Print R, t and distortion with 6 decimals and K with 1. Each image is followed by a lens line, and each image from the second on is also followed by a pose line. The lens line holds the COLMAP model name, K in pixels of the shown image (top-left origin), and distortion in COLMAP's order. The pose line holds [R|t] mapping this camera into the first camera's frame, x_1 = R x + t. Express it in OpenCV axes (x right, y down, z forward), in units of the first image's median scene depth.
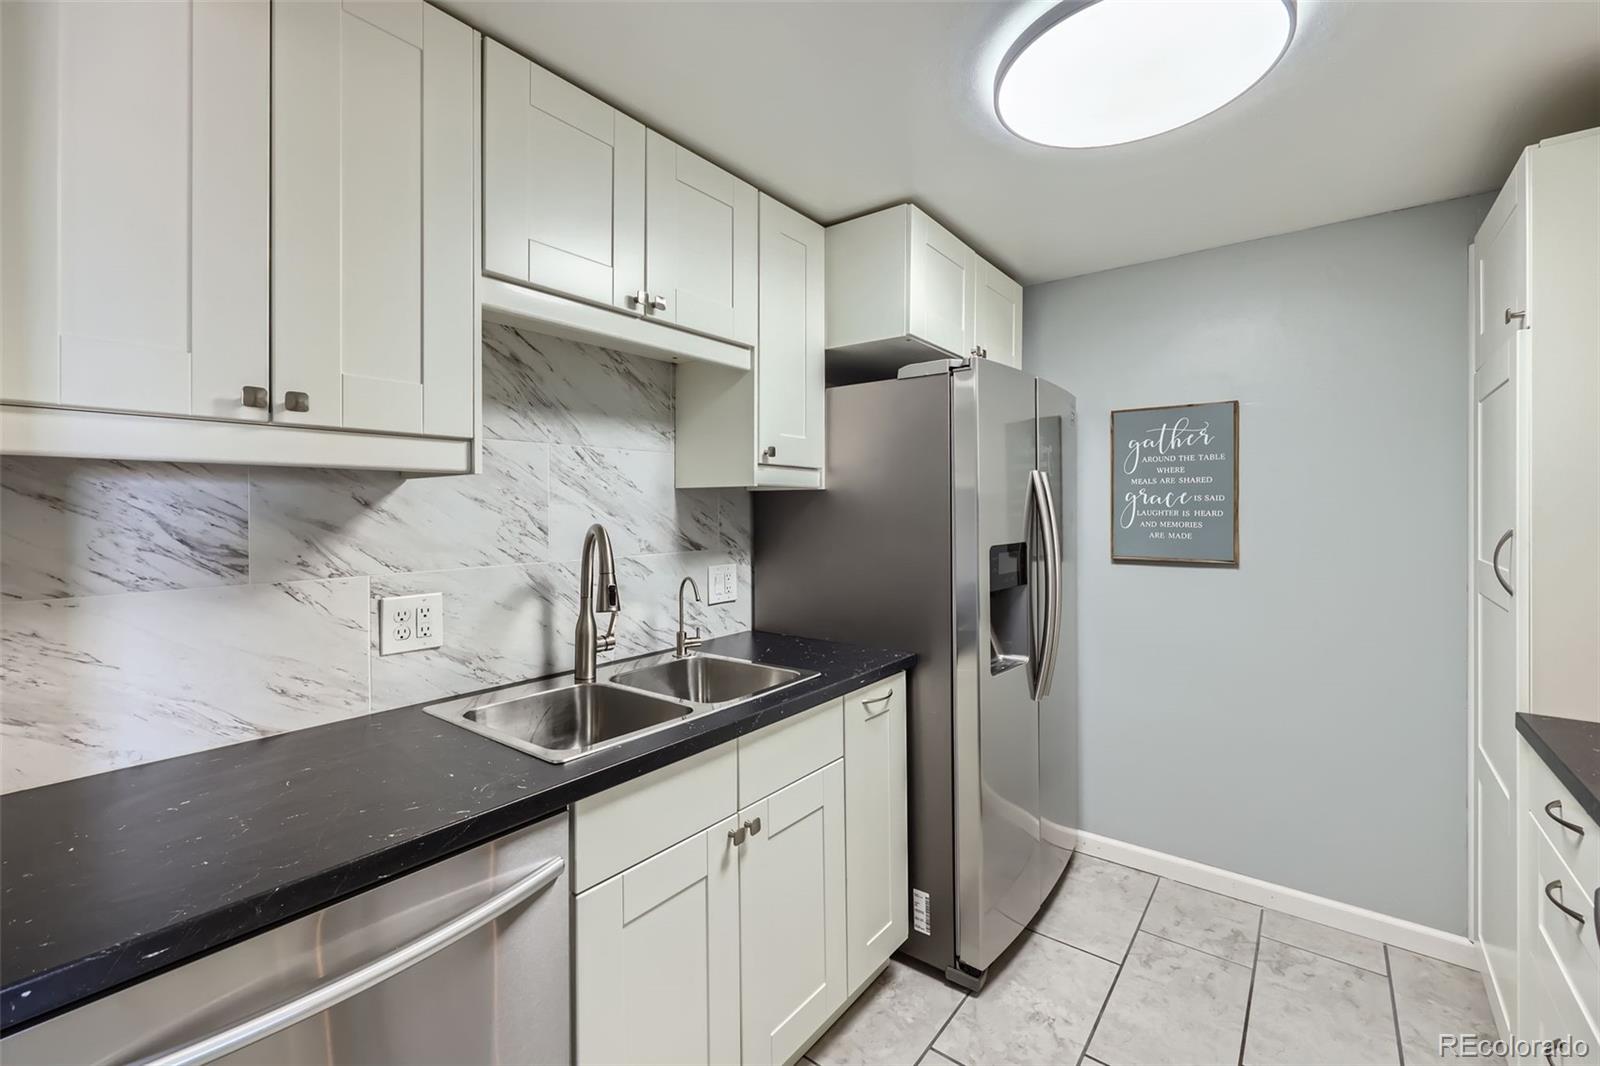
lens RADIAL K [[664.9, 0, 805.6], [0, 664.9, 511.9], [0, 0, 1]] dist [-0.000312, 0.000019]
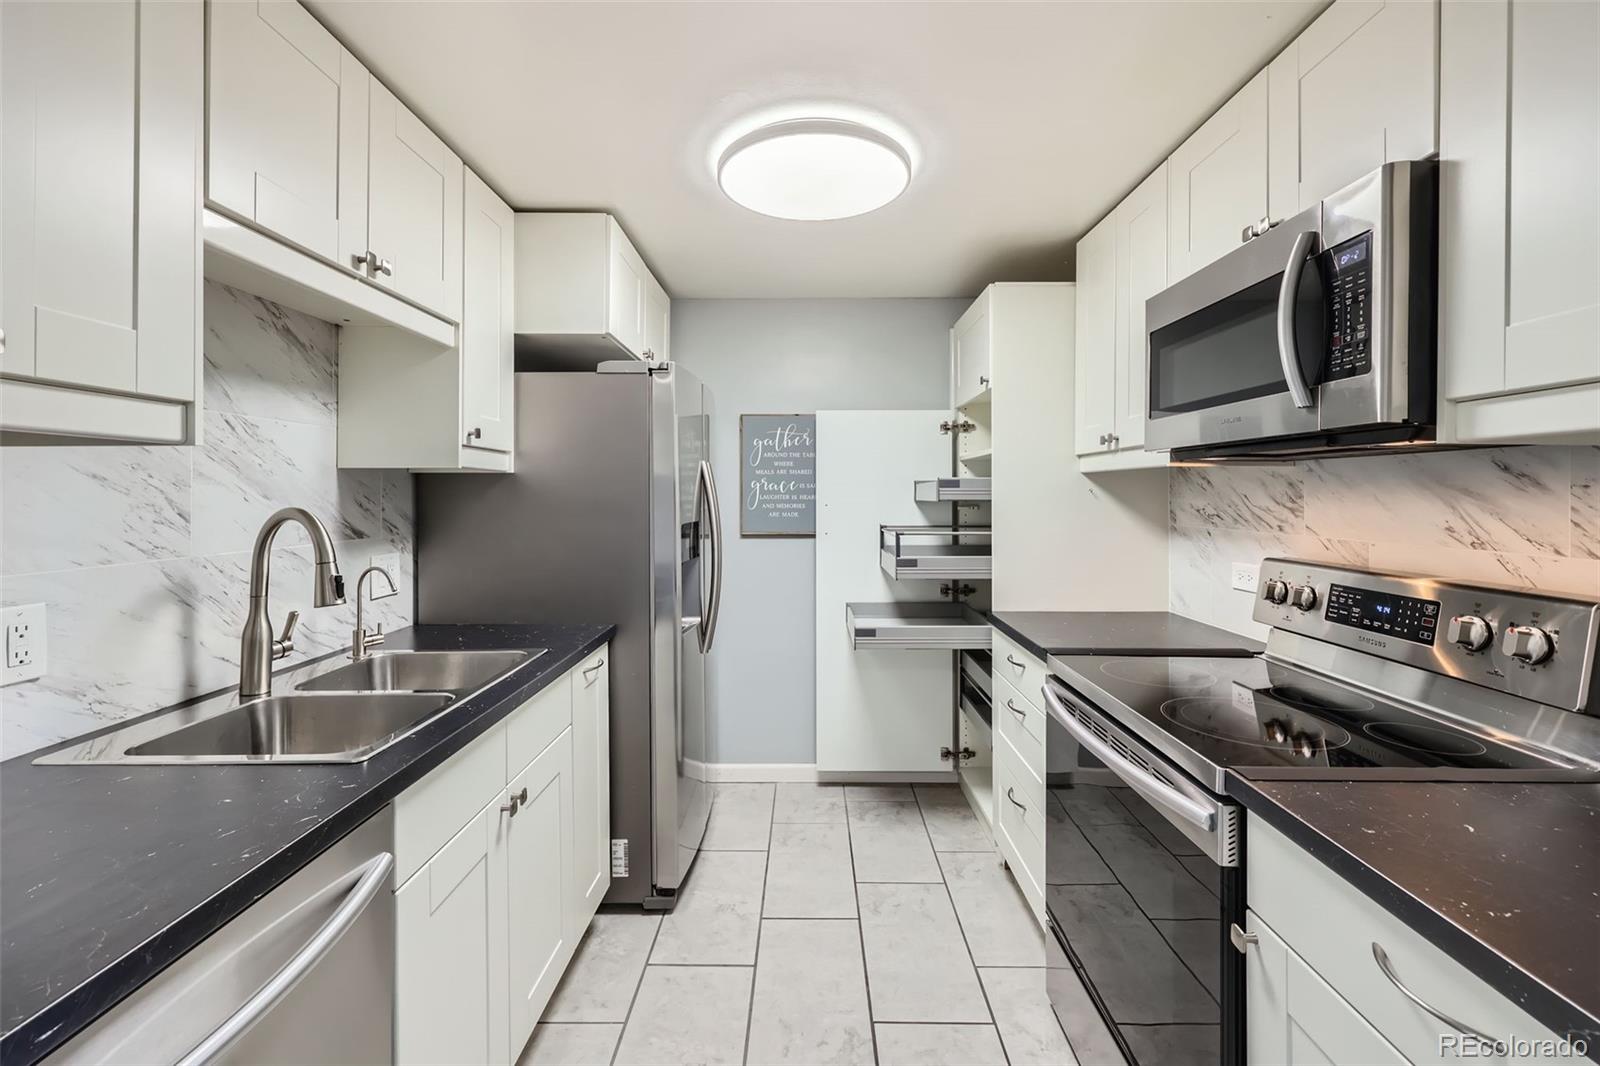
lens RADIAL K [[667.1, 0, 796.4], [0, 667.1, 494.7], [0, 0, 1]] dist [-0.000075, 0.000179]
pose [[0.802995, 0.002300, 0.595982, -0.257441], [0.001861, 0.999978, -0.006366, 0.006908], [-0.595983, 0.006220, 0.802973, -0.067484]]
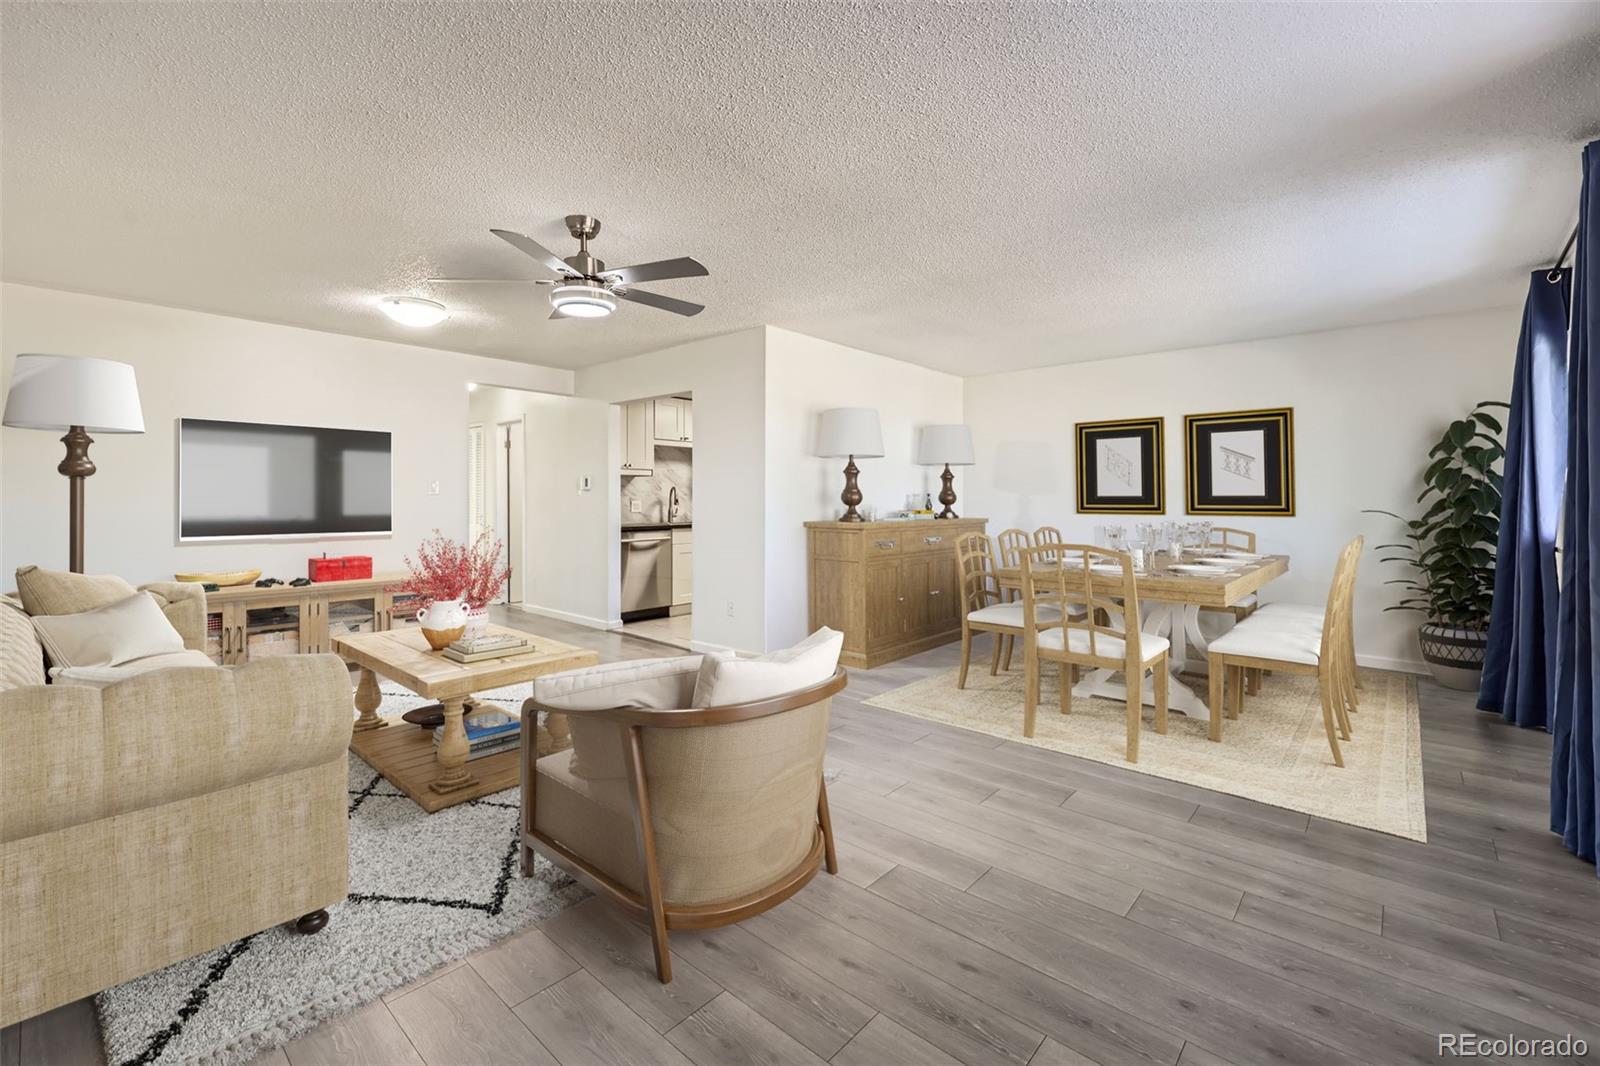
lens RADIAL K [[667.1, 0, 796.4], [0, 667.1, 494.7], [0, 0, 1]] dist [-0.000075, 0.000179]
pose [[0.997505, 0.000094, -0.070595, 0.693321], [-0.001023, 0.999913, -0.013125, 0.109257], [0.070587, 0.013165, 0.997419, -2.856448]]
